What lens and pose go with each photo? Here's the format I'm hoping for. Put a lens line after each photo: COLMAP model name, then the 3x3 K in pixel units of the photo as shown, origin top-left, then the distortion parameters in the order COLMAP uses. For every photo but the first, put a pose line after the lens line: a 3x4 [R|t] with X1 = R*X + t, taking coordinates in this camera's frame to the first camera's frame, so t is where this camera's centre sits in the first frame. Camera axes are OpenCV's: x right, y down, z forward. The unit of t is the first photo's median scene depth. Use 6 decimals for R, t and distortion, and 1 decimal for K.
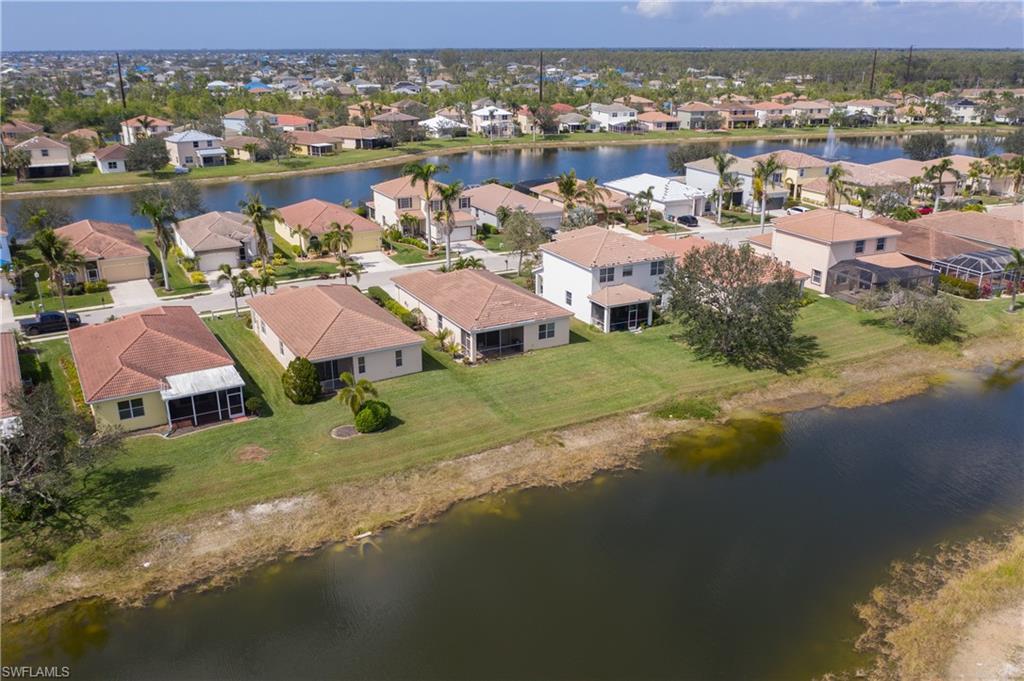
lens RADIAL K [[893.0, 0, 512.0], [0, 893.0, 340.5], [0, 0, 1]] dist [-0.008576, 0.001775]
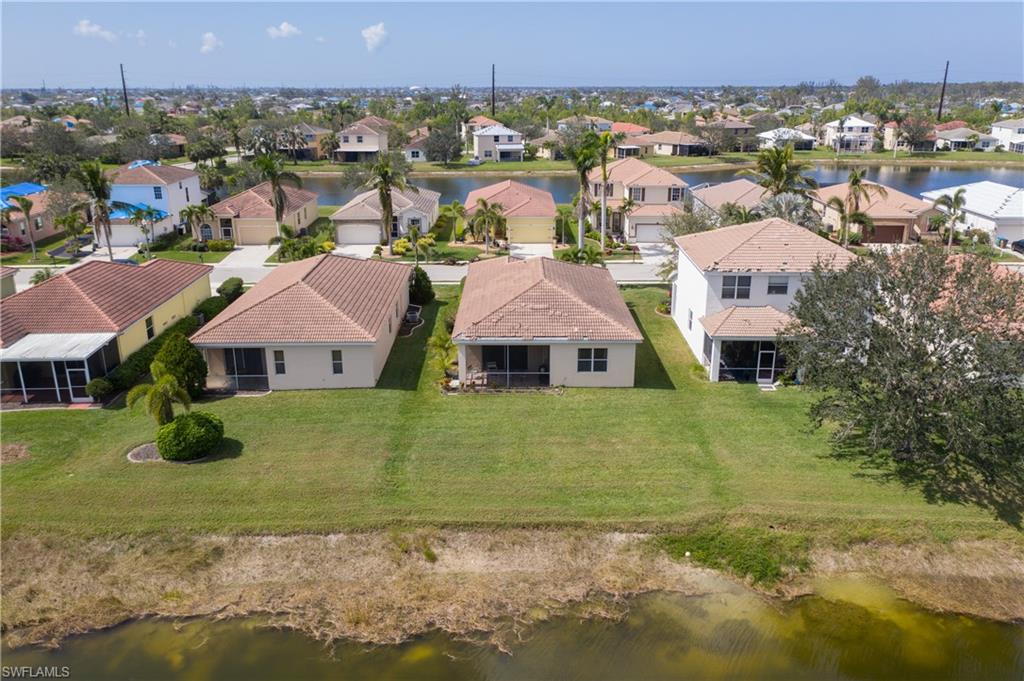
lens RADIAL K [[824.0, 0, 512.0], [0, 824.0, 340.5], [0, 0, 1]] dist [0.010827, 0.009883]
pose [[0.874572, 0.141654, -0.463743, 0.237746], [-0.155956, 0.987735, 0.007595, -0.018393], [0.459131, 0.065681, 0.885937, 0.438721]]
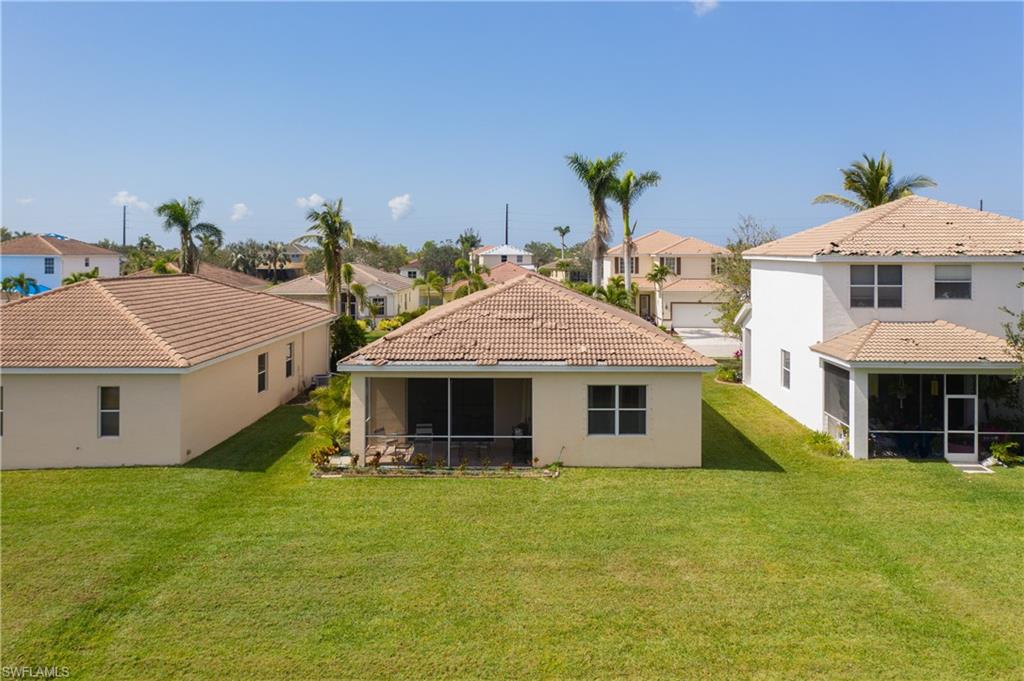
lens RADIAL K [[833.3, 0, 533.0], [0, 833.3, 246.8], [0, 0, 1]] dist [0.004226, 0.011711]
pose [[0.874050, -0.005690, -0.485803, 0.145516], [-0.161618, 0.939577, -0.301785, 0.026835], [0.458167, 0.342290, 0.820318, 0.684131]]
